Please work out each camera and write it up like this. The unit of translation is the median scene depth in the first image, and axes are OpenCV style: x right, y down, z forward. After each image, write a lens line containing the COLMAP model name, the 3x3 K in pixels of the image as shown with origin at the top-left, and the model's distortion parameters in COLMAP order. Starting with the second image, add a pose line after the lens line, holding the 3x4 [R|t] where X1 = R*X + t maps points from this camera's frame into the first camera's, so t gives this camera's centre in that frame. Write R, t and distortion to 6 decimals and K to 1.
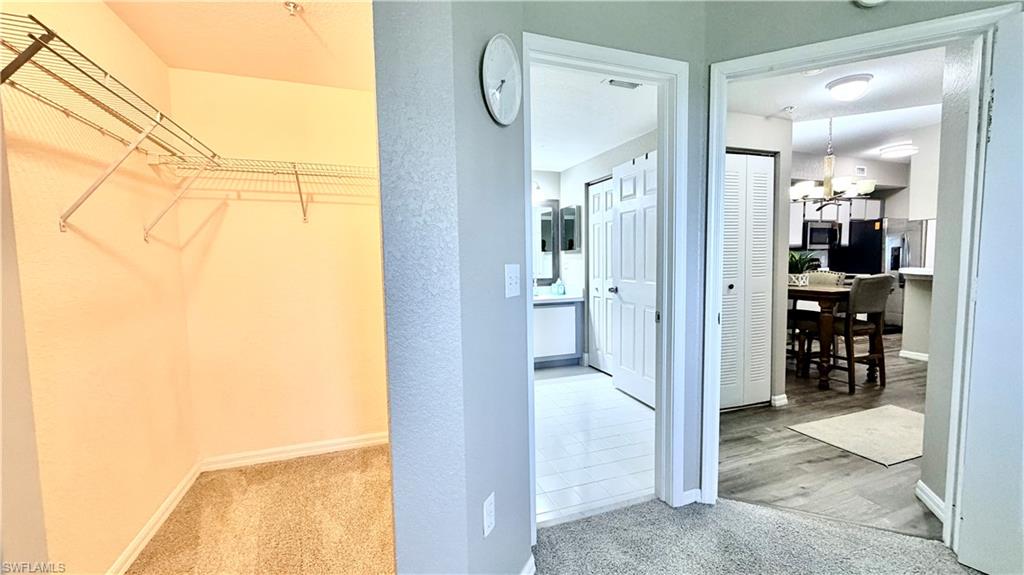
lens RADIAL K [[408.4, 0, 511.1], [0, 408.4, 287.7], [0, 0, 1]] dist [-0.000224, 0.000182]
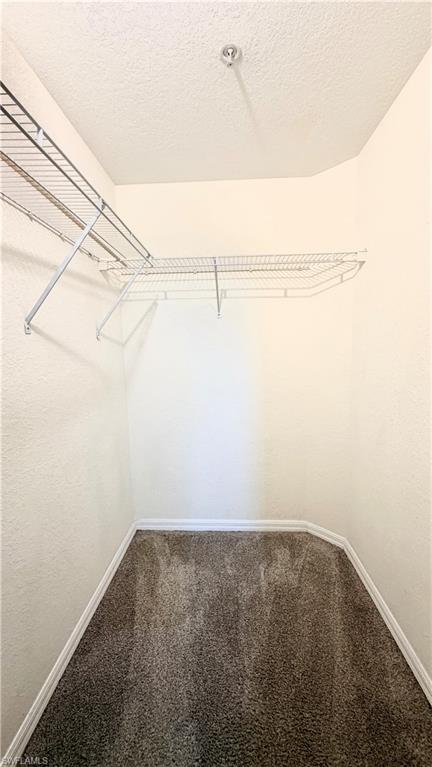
lens RADIAL K [[305.9, 0, 216.0], [0, 305.9, 383.5], [0, 0, 1]] dist [-0.000224, 0.000182]
pose [[0.922016, 0.043290, -0.384724, -0.211296], [-0.021207, 0.997884, 0.061458, -0.041267], [0.386571, -0.048506, 0.920983, 0.275624]]
